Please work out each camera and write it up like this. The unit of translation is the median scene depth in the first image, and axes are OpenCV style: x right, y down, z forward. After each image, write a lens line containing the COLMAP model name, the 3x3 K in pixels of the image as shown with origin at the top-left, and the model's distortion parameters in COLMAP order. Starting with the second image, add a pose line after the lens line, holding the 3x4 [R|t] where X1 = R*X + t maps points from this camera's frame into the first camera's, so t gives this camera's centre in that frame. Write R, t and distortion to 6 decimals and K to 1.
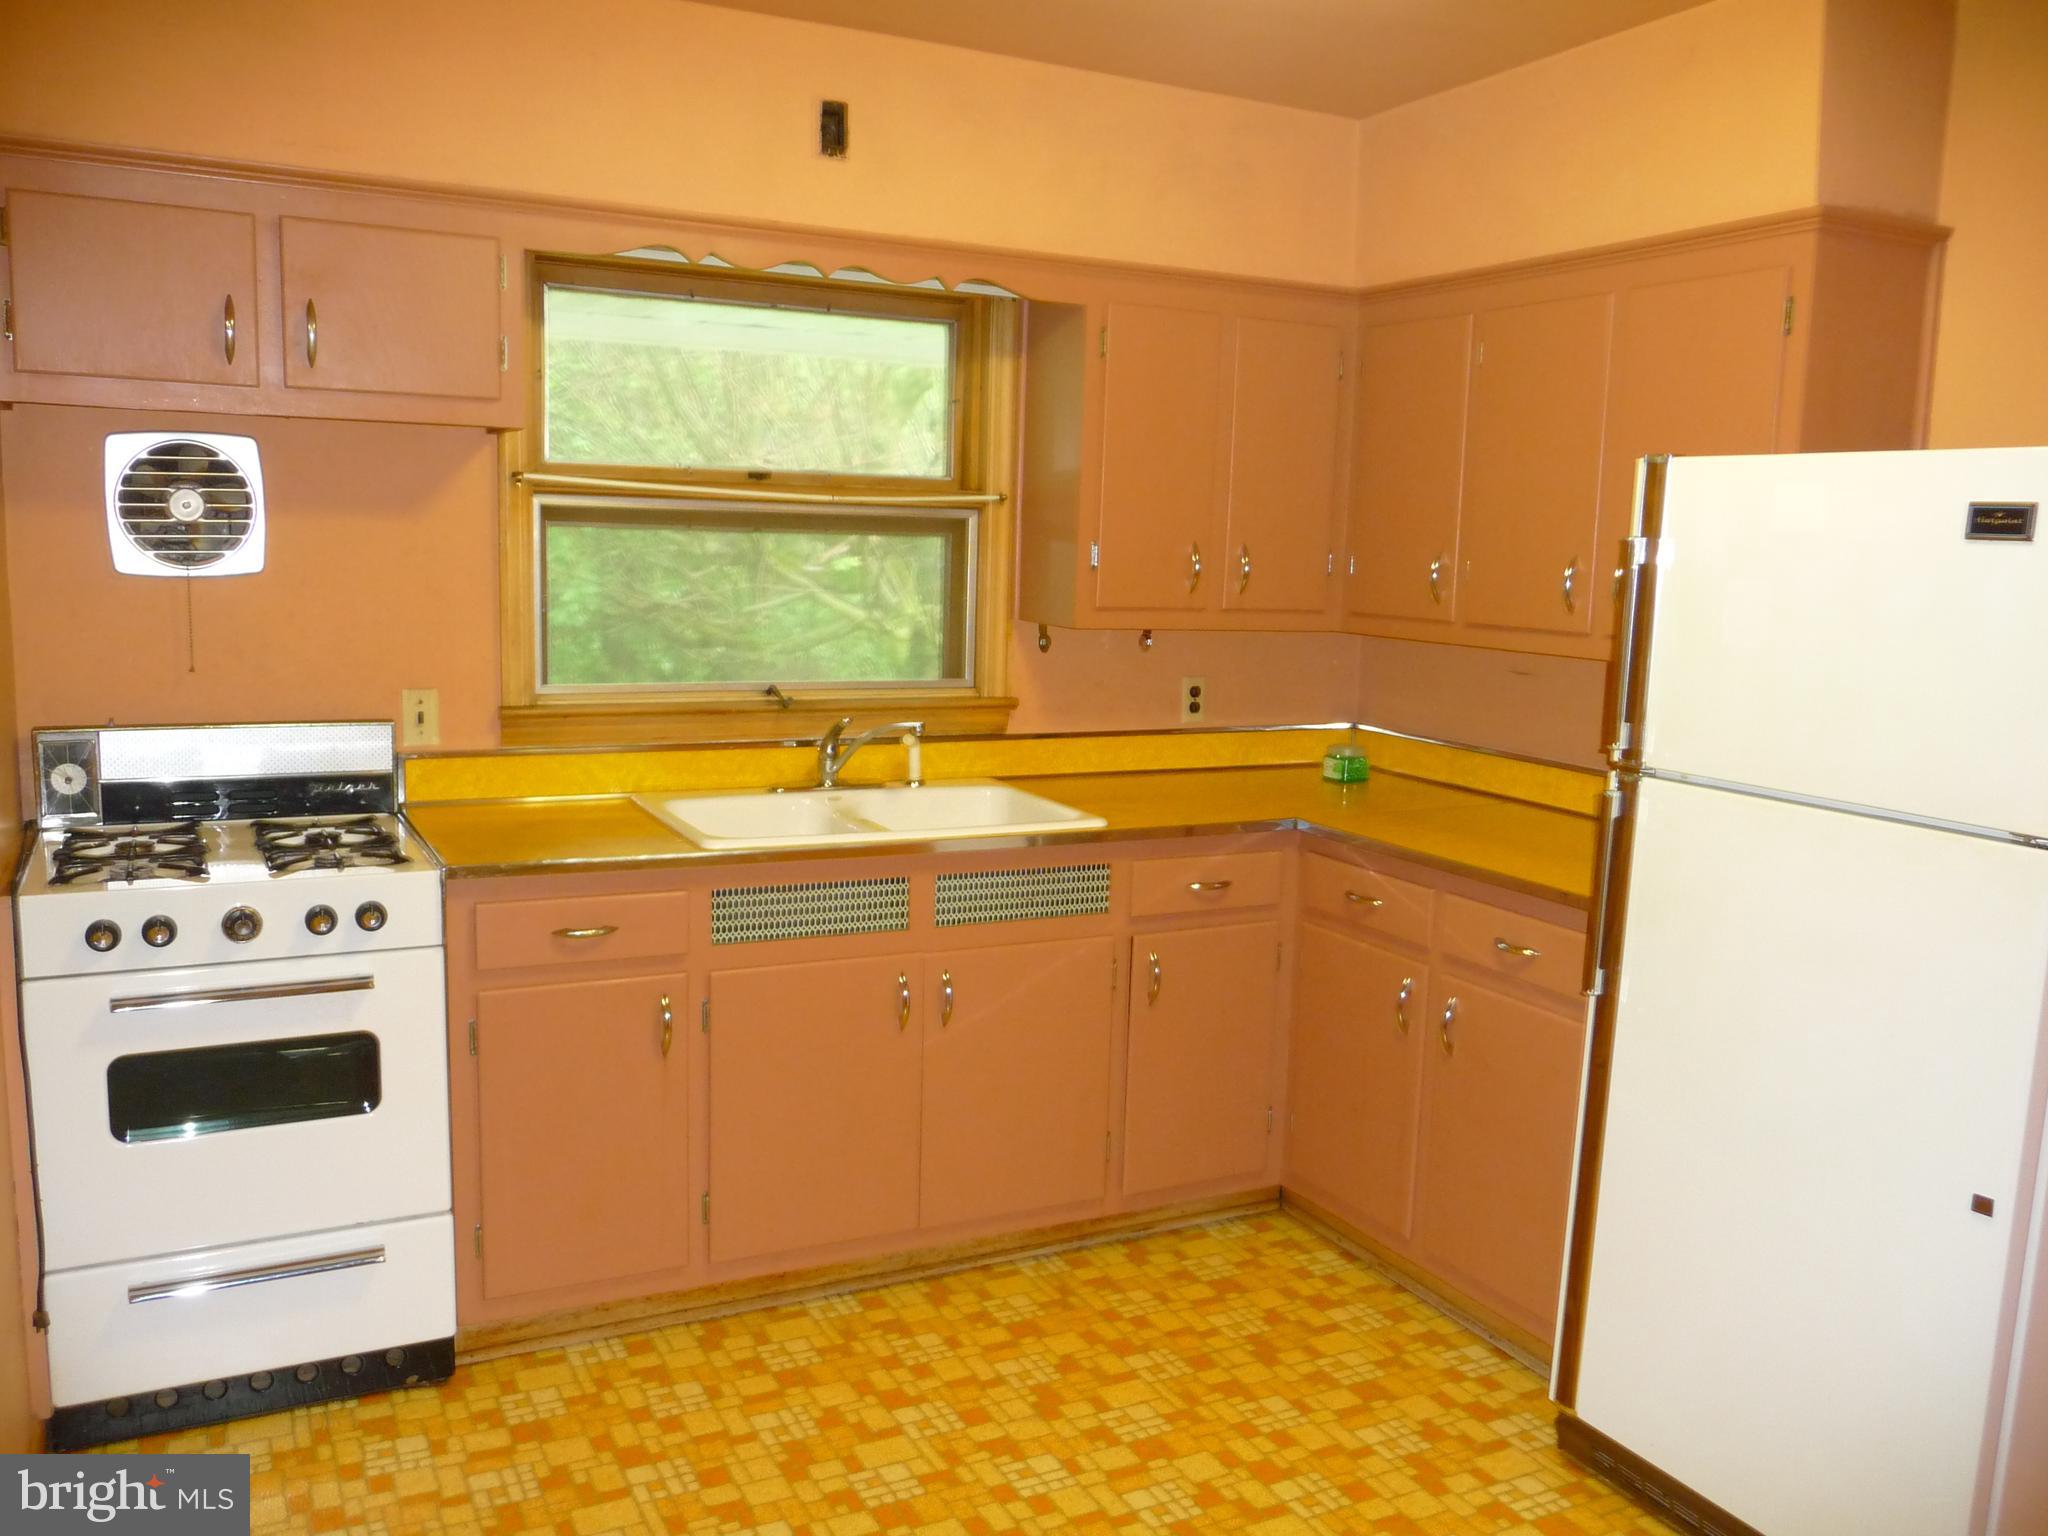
lens RADIAL K [[1627.7, 0, 1024.0], [0, 1627.7, 768.0], [0, 0, 1]] dist [-0.180138, 0.157624]
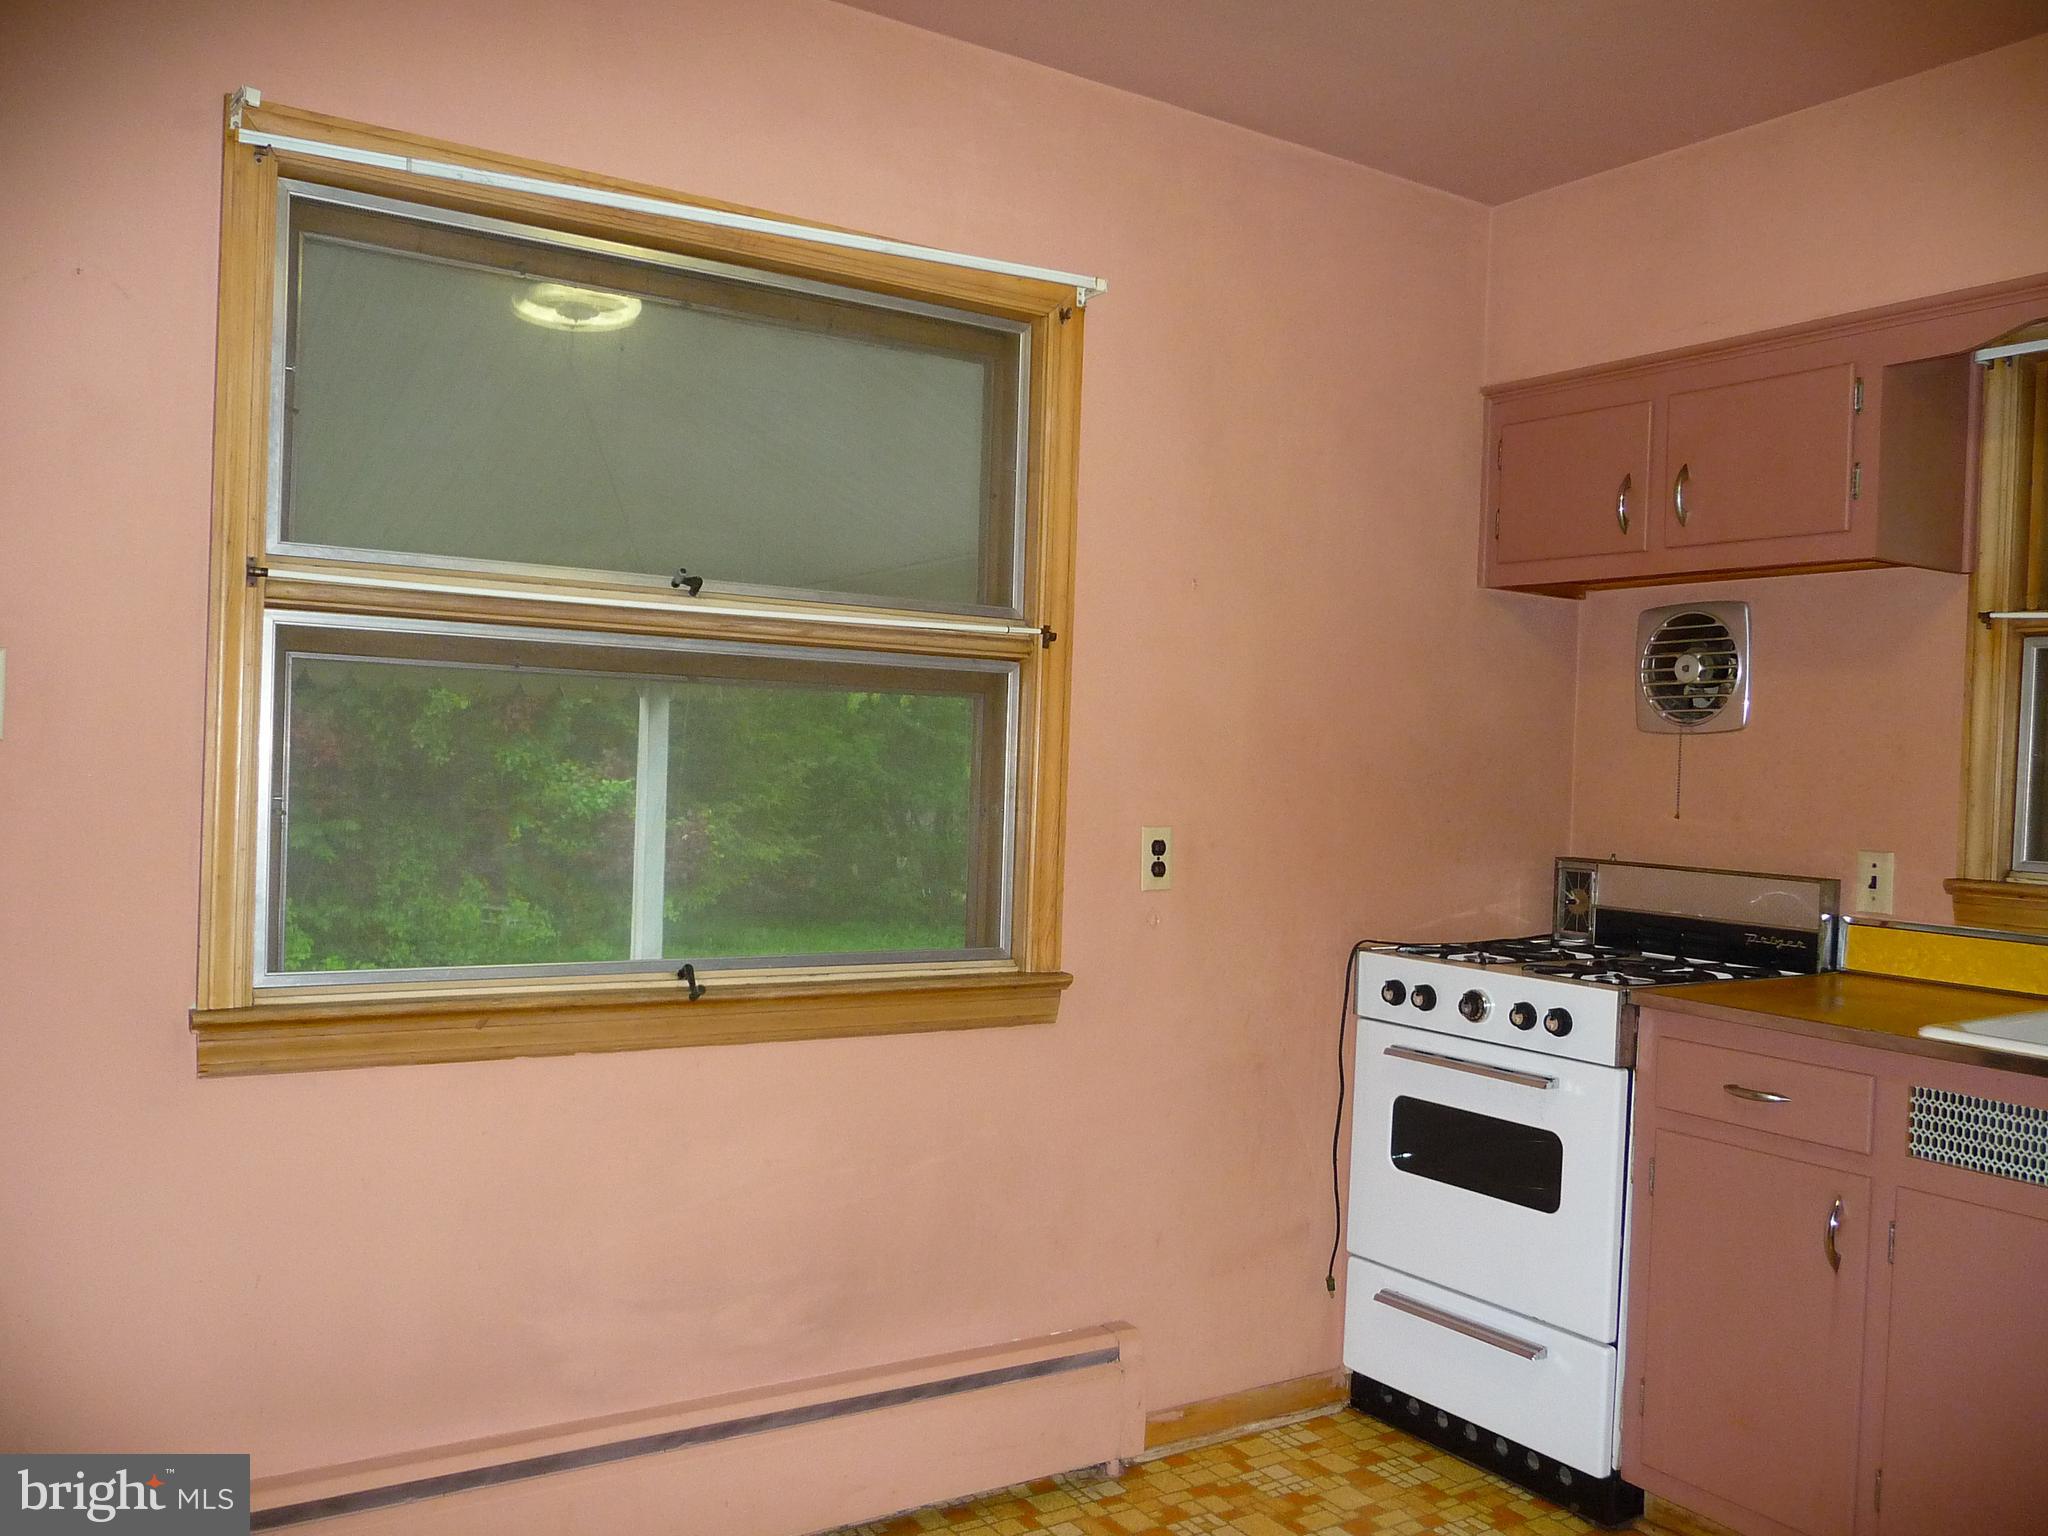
lens RADIAL K [[1706.6, 0, 1032.6], [0, 1706.6, 761.5], [0, 0, 1]] dist [0.003494, 0.000976]
pose [[0.093996, -0.022251, -0.995324, 0.711270], [-0.163582, 0.985817, -0.037486, 0.020761], [0.982042, 0.166341, 0.089023, 0.509600]]
